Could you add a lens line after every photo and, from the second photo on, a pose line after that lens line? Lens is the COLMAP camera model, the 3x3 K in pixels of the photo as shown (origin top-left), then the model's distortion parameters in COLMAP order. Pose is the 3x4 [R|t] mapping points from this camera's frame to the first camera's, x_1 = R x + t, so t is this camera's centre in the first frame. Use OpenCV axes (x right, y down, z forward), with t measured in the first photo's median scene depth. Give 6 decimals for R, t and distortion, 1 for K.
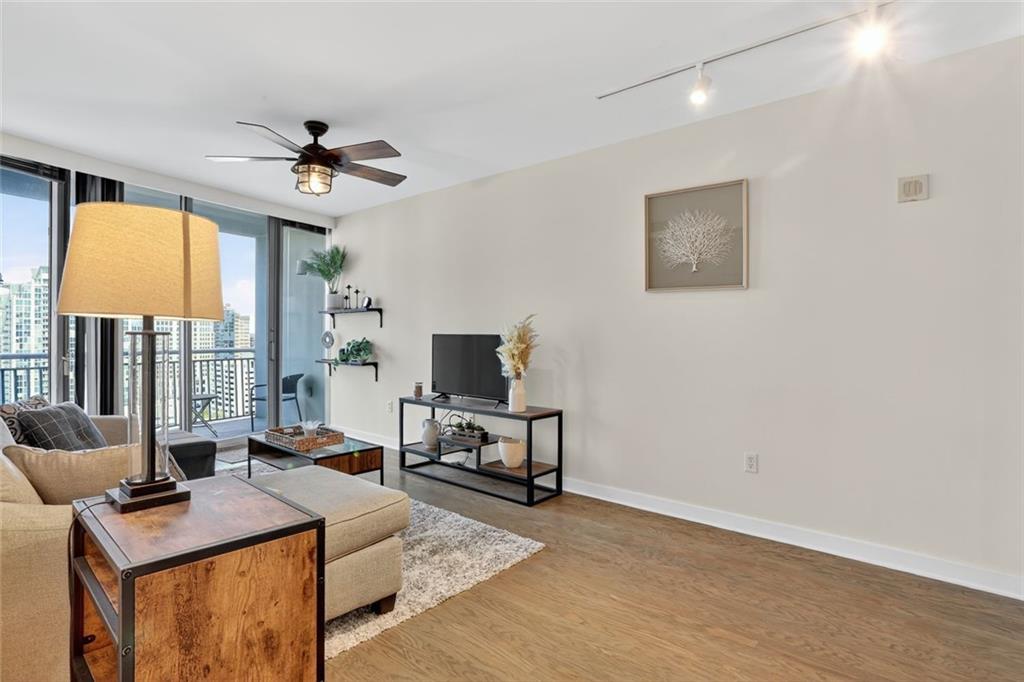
lens RADIAL K [[533.9, 0, 512.1], [0, 533.9, 336.4], [0, 0, 1]] dist [-0.012826, 0.000862]
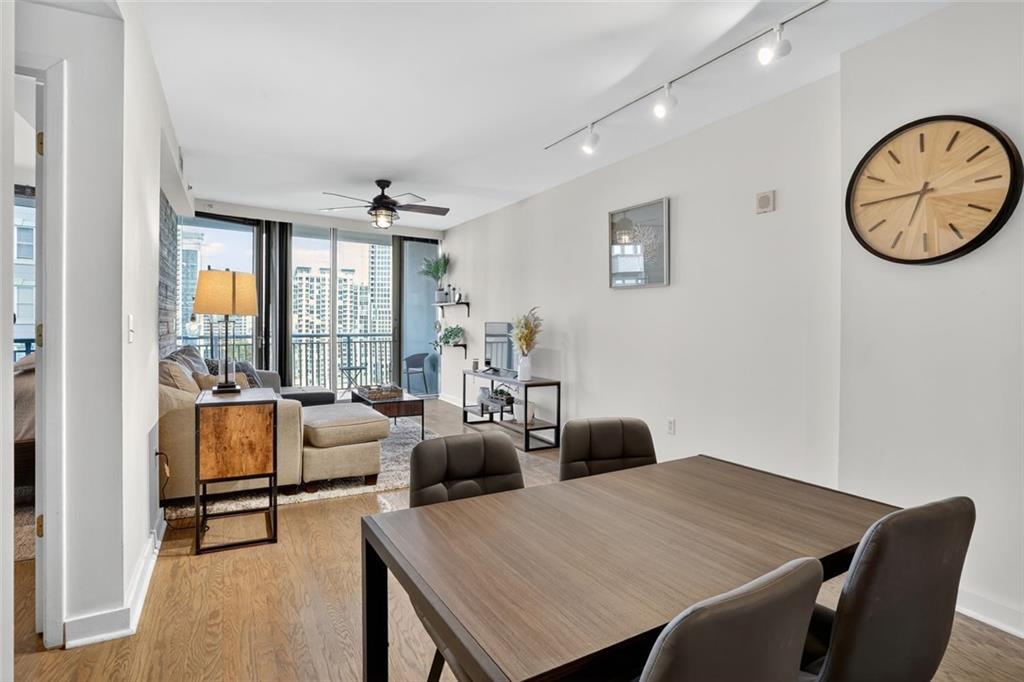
lens RADIAL K [[558.5, 0, 514.4], [0, 558.5, 328.6], [0, 0, 1]] dist [-0.002089, -0.000191]
pose [[0.931755, 0.002918, -0.363076, 0.408835], [-0.000634, 0.999979, 0.006410, 0.002673], [0.363087, -0.005742, 0.931737, -0.245657]]
